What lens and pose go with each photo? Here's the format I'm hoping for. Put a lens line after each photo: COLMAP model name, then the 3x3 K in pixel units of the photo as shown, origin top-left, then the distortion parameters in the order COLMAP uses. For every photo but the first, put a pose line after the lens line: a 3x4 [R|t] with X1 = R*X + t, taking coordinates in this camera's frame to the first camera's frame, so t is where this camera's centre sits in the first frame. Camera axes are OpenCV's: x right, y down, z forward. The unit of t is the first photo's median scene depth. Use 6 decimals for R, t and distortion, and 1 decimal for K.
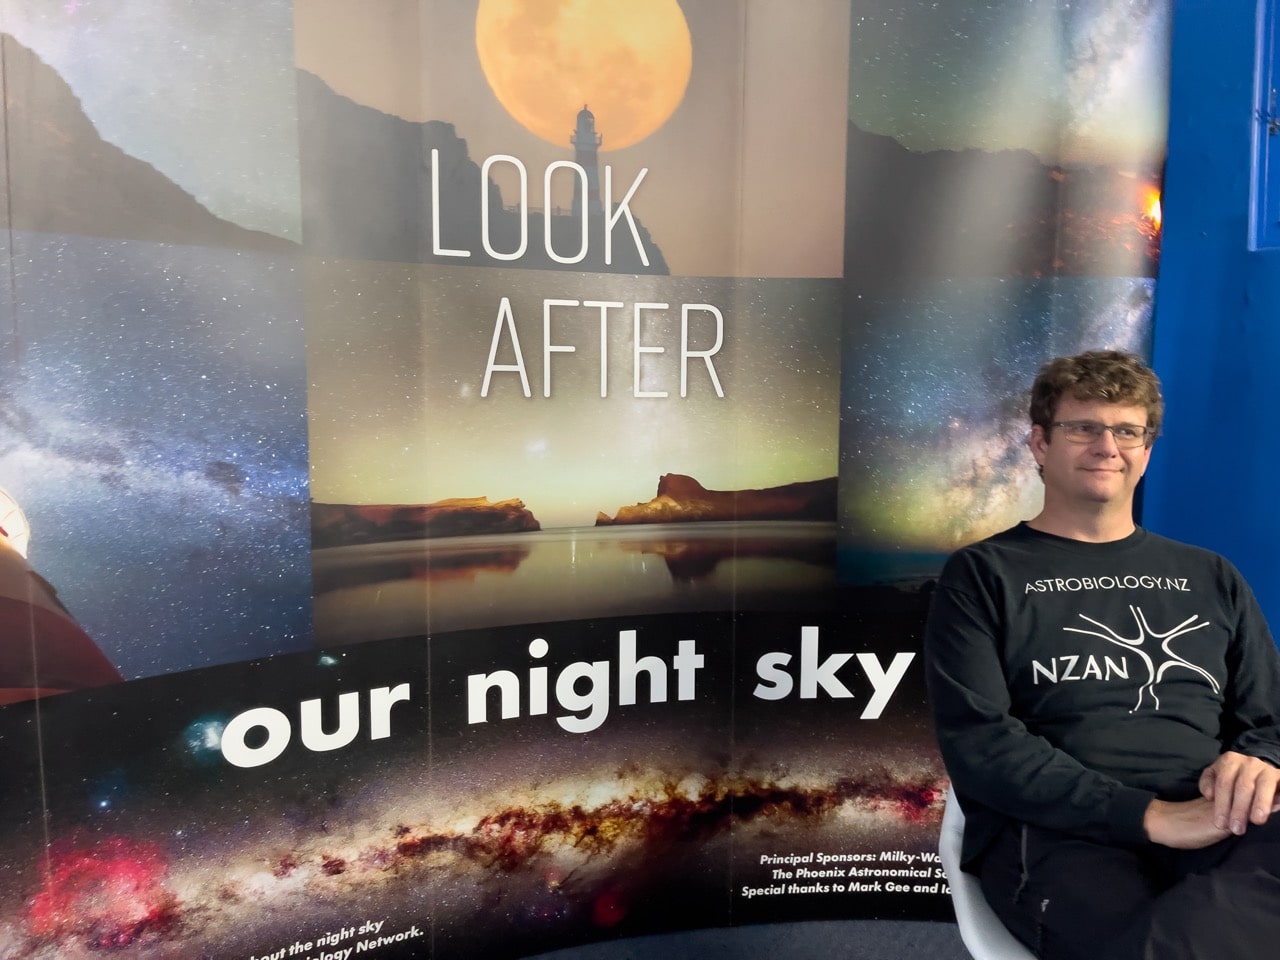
lens RADIAL K [[977.4, 0, 638.5], [0, 977.4, 489.3], [0, 0, 1]] dist [0.023217, -0.020532]
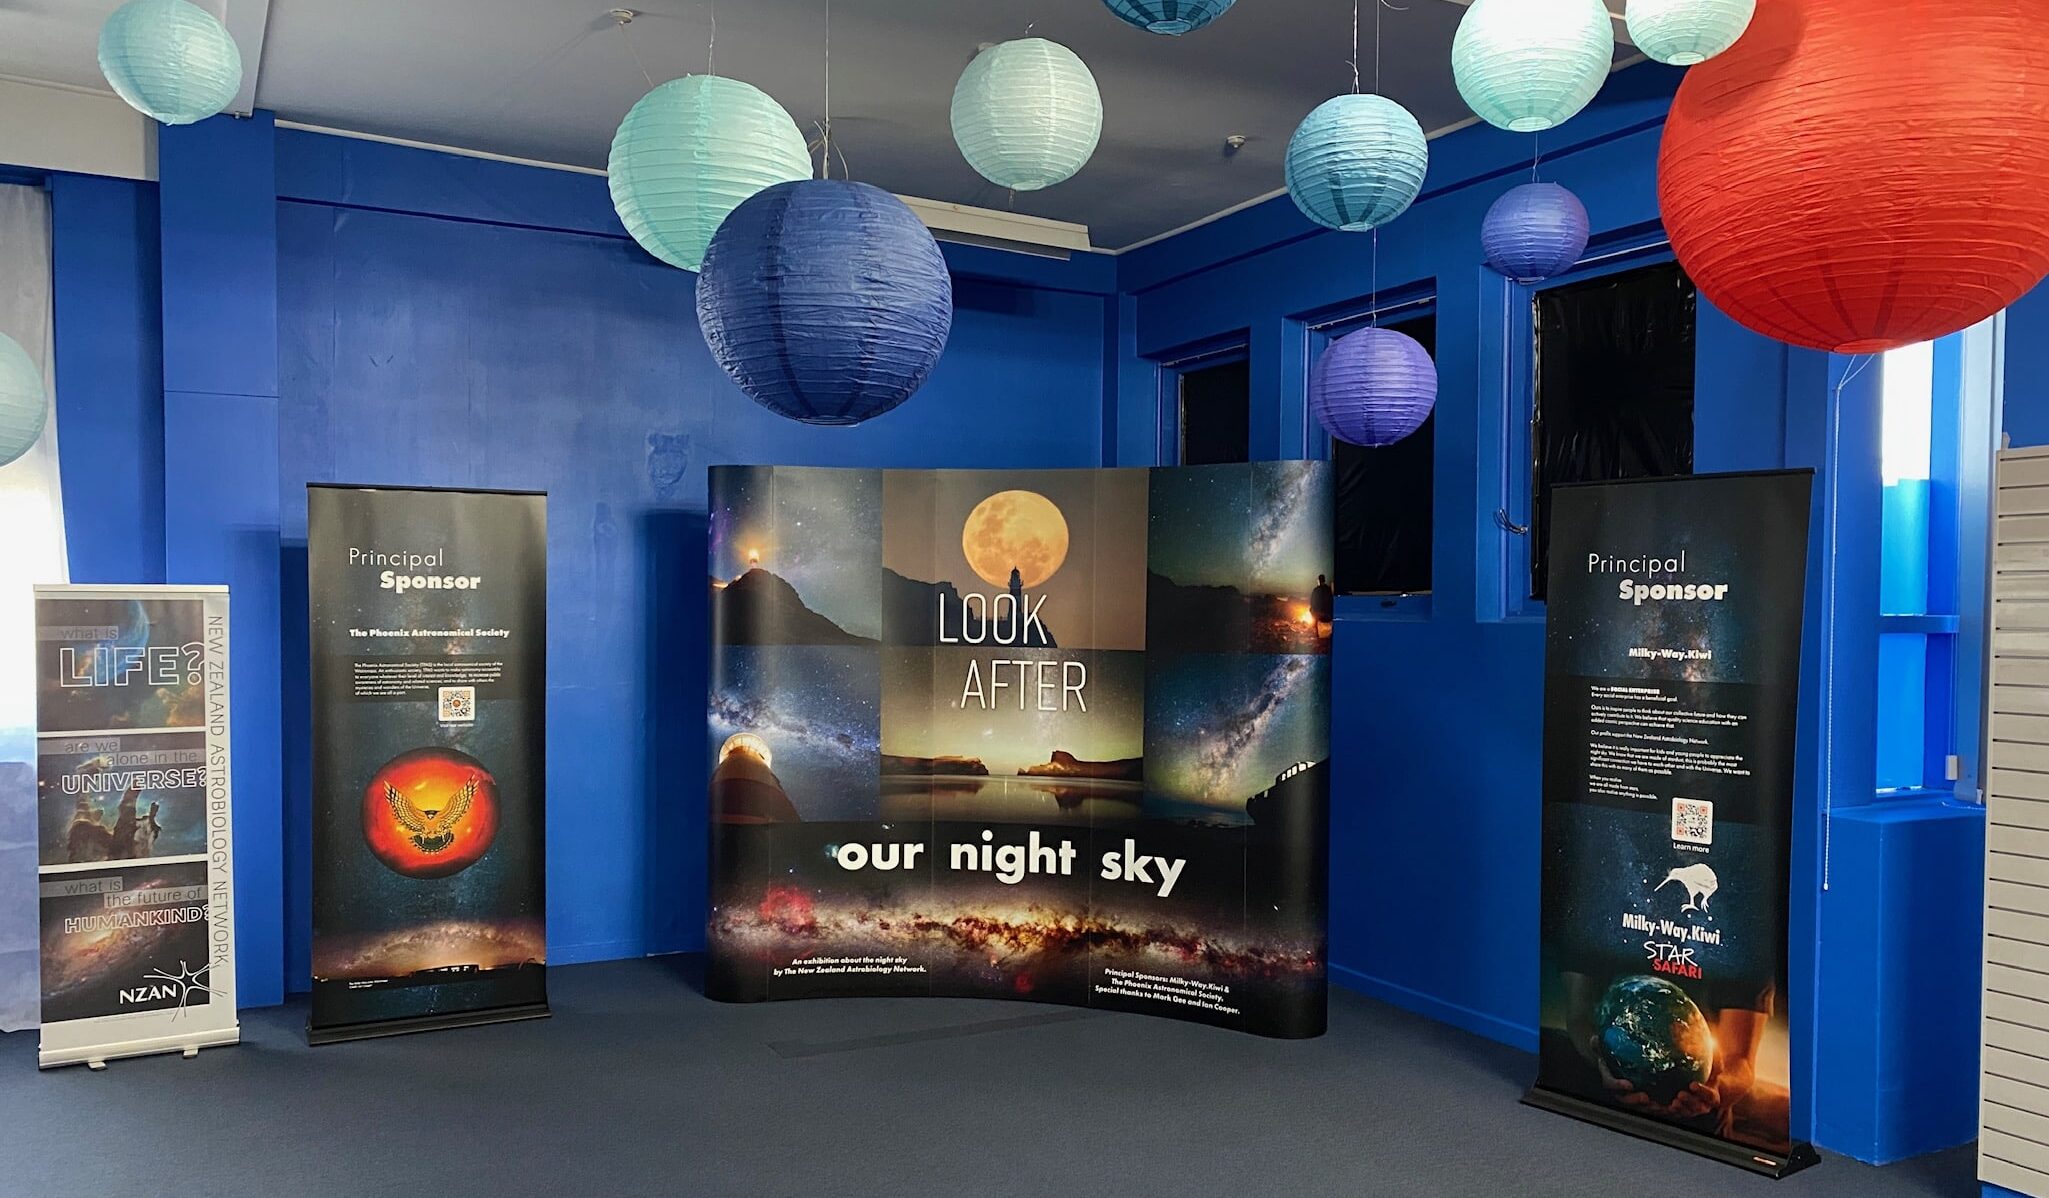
lens RADIAL K [[1487.7, 0, 1027.1], [0, 1487.7, 599.3], [0, 0, 1]] dist [0.004199, 0.000695]
pose [[0.870741, 0.009306, -0.491654, 1.444241], [-0.058367, 0.994709, -0.084543, -0.061764], [0.488265, 0.102312, 0.866677, -1.615259]]
